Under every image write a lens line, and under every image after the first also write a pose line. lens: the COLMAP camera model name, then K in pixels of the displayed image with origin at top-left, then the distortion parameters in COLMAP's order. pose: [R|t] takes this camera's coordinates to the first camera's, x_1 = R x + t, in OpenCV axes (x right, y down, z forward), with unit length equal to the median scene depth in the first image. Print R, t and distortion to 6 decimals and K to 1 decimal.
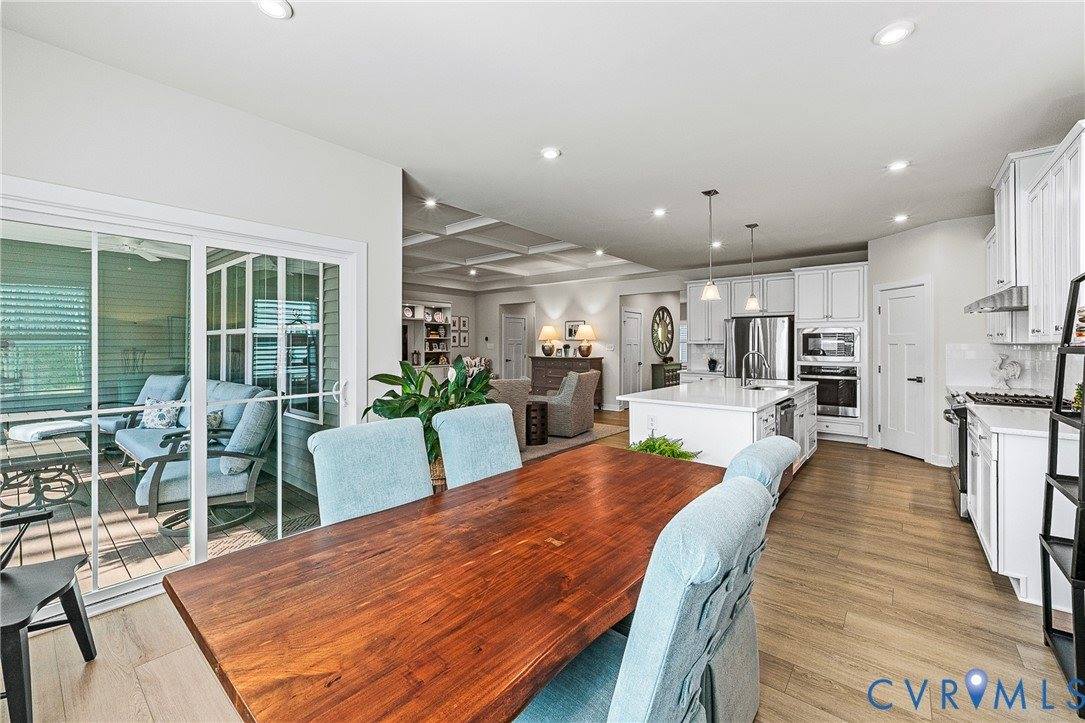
lens RADIAL K [[446.1, 0, 543.8], [0, 446.1, 345.9], [0, 0, 1]] dist [0.001211, 0.000408]
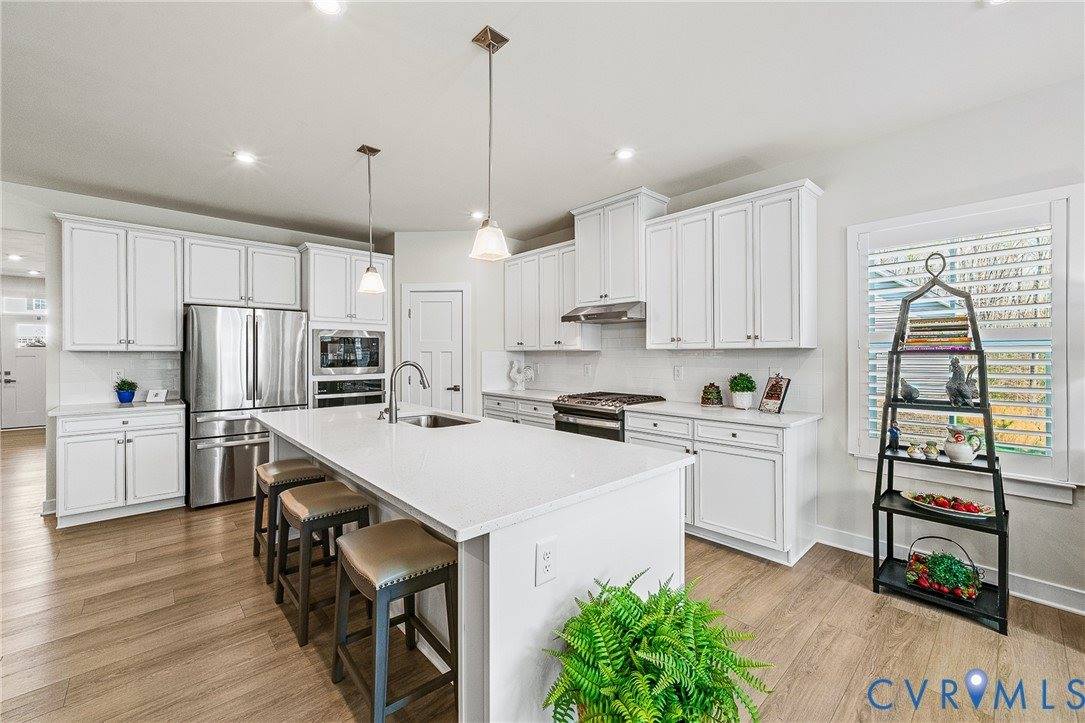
lens RADIAL K [[437.3, 0, 542.5], [0, 437.3, 361.5], [0, 0, 1]] dist [-0.000498, 0.000002]
pose [[0.146130, -0.015058, 0.989151, -0.067382], [0.005564, 0.999881, 0.014399, 0.004157], [-0.989250, 0.003400, 0.146197, 0.630683]]
